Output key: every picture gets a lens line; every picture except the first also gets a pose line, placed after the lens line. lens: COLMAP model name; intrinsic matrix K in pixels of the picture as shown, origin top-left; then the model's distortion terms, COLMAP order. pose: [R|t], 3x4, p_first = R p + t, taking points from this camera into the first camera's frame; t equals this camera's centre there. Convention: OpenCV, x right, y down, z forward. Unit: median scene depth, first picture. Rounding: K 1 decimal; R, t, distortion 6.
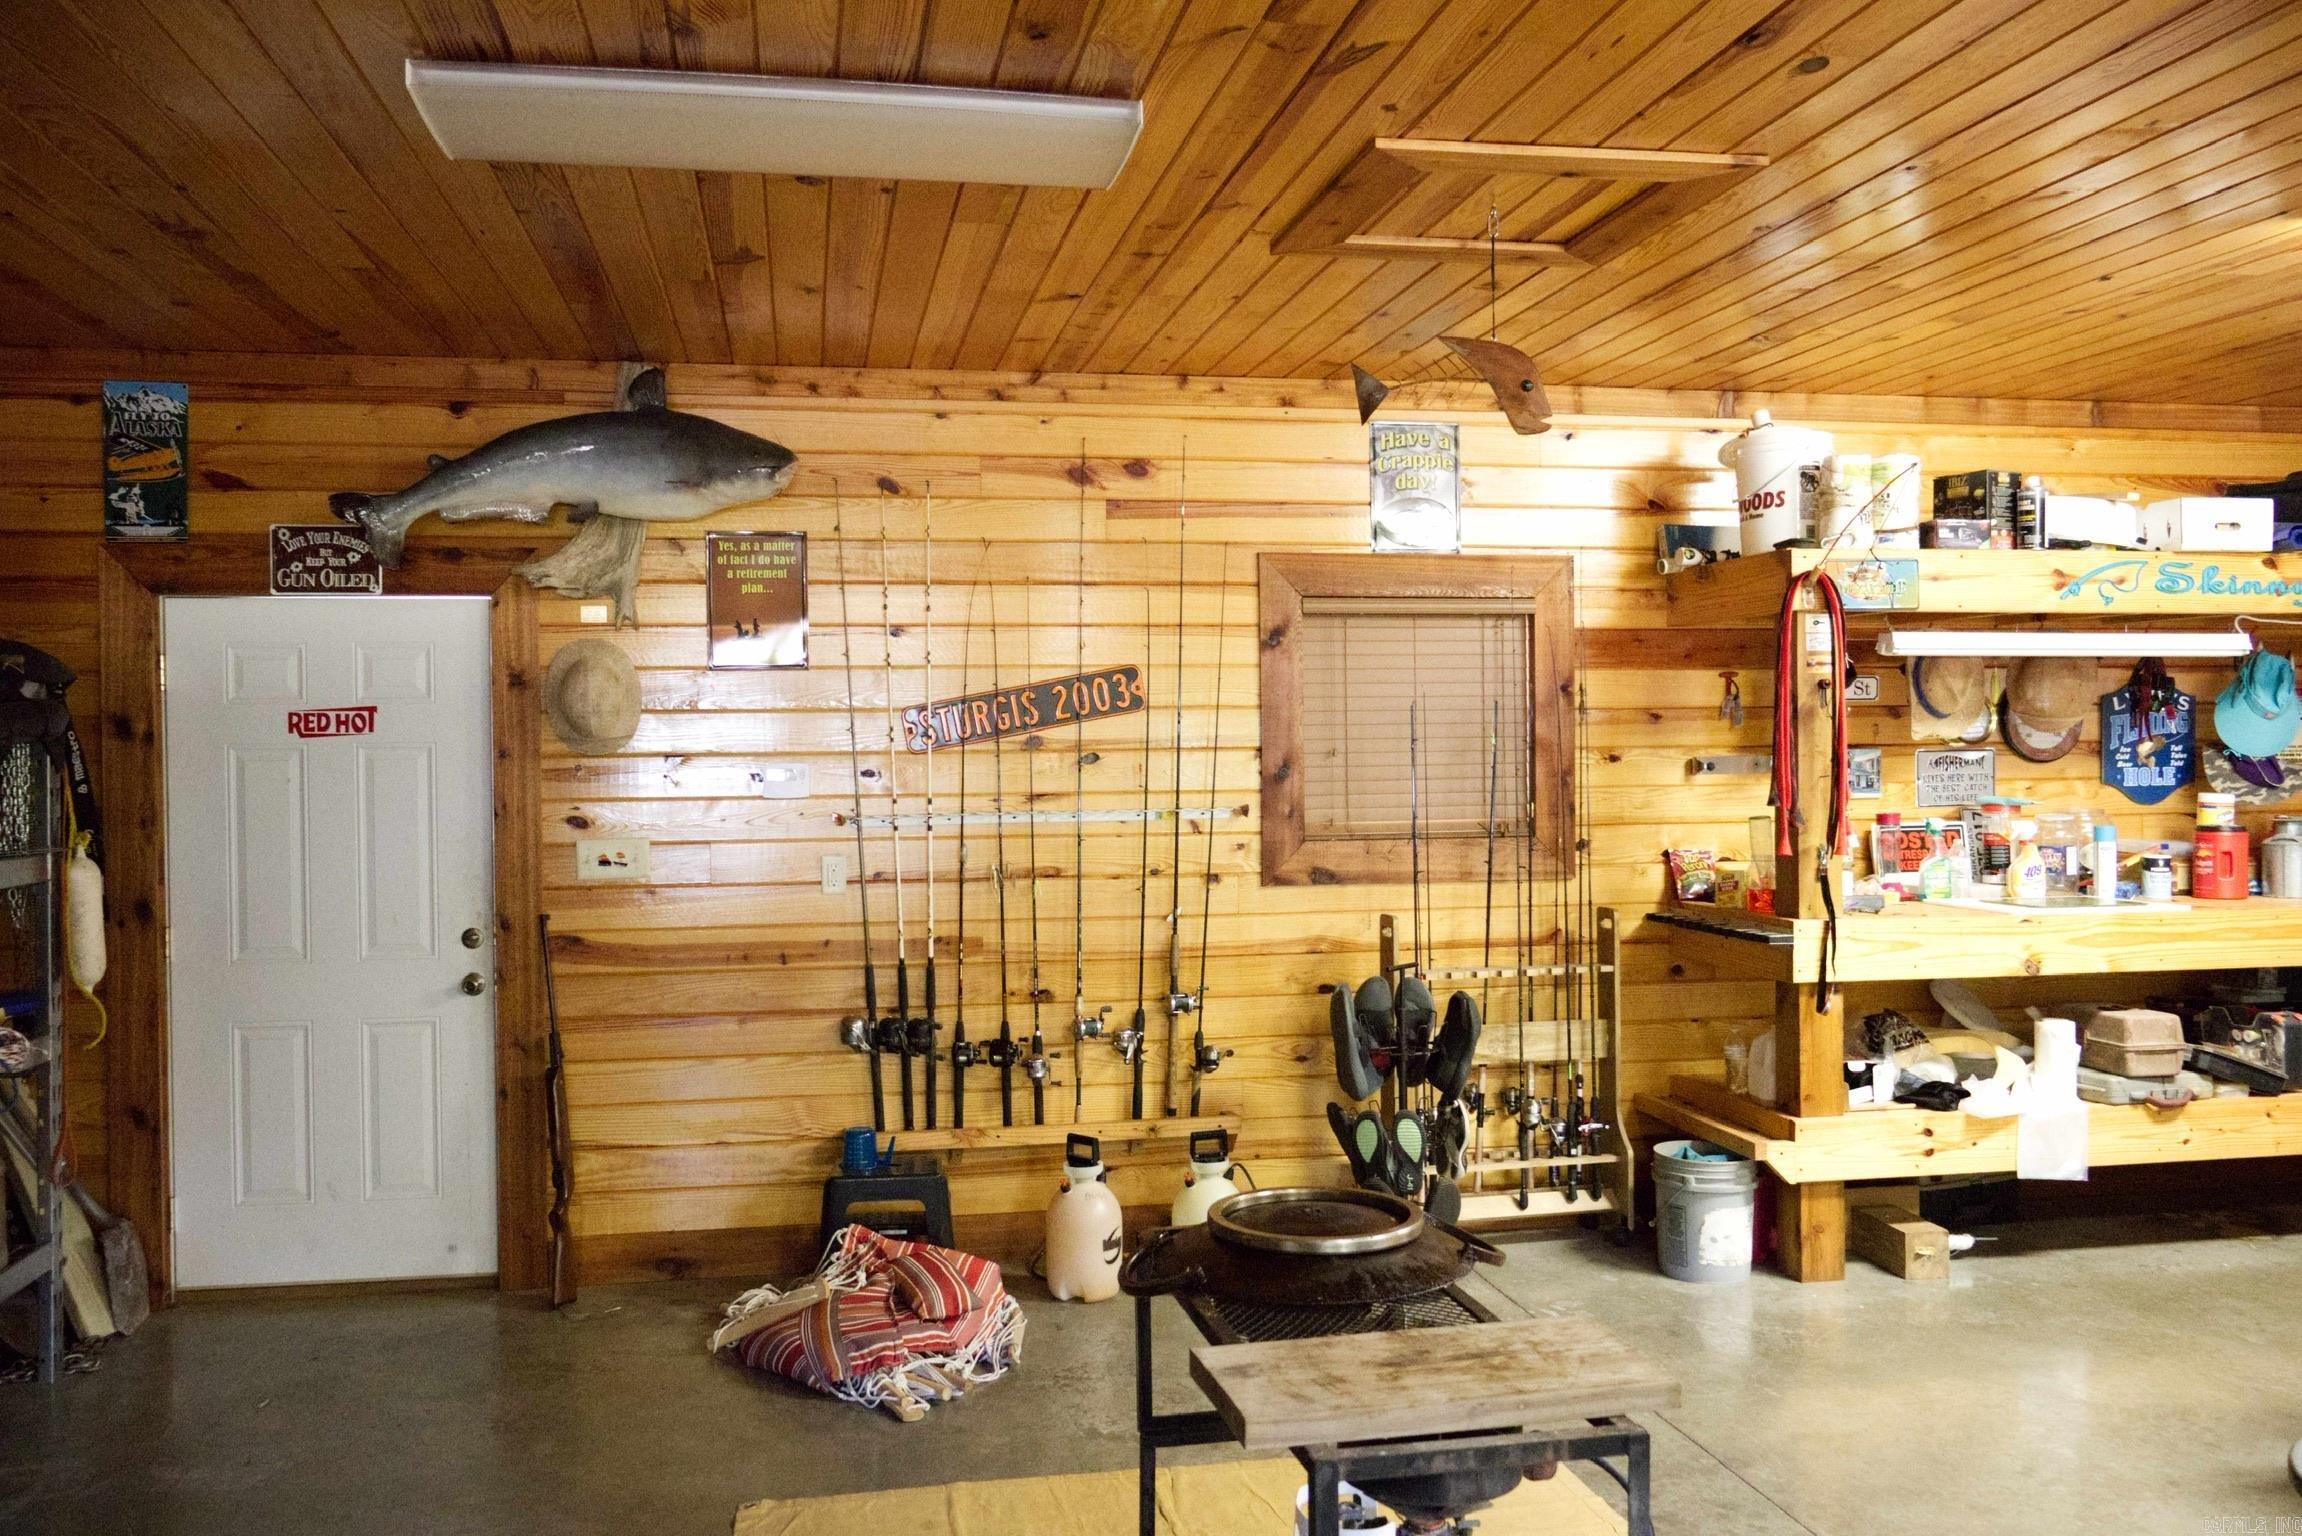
lens RADIAL K [[1882.0, 0, 1142.4], [0, 1882.0, 771.4], [0, 0, 1]] dist [0.000931, 0.009624]
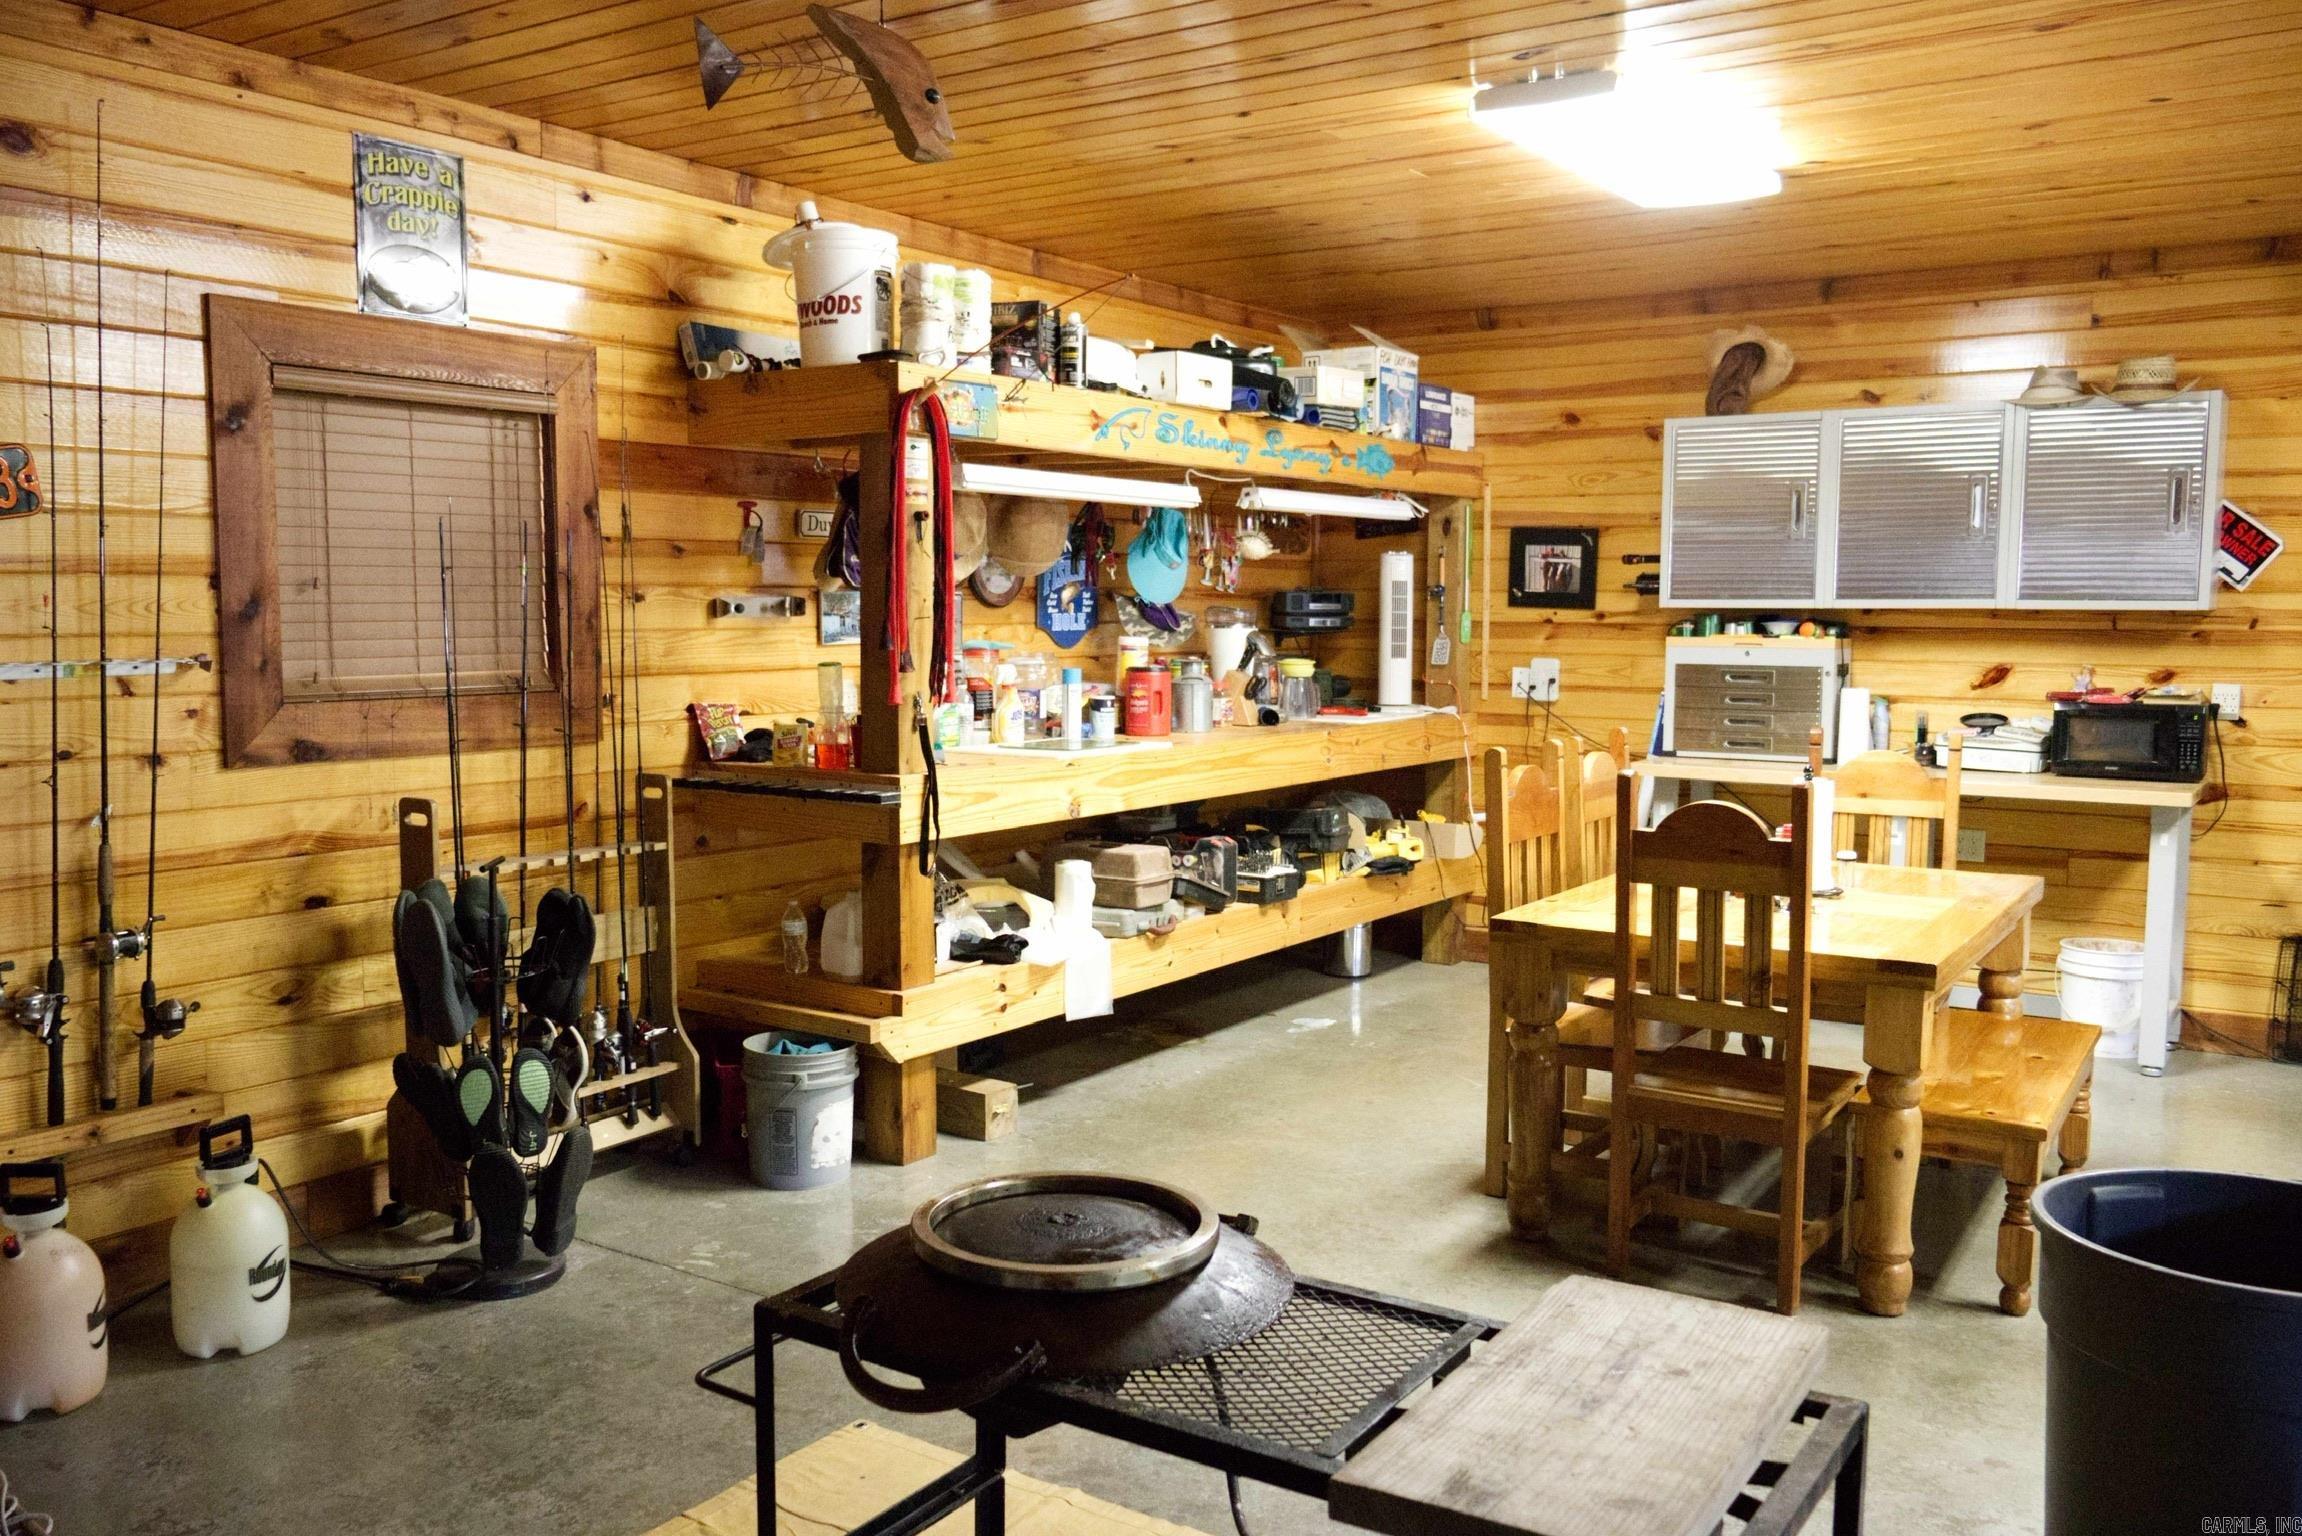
lens RADIAL K [[1882.0, 0, 1149.1], [0, 1882.0, 753.4], [0, 0, 1]] dist [0.000931, 0.009624]
pose [[0.711448, -0.044345, 0.701338, -0.190374], [-0.001277, 0.997924, 0.064393, 0.009049], [-0.702737, -0.046708, 0.709914, 0.253134]]
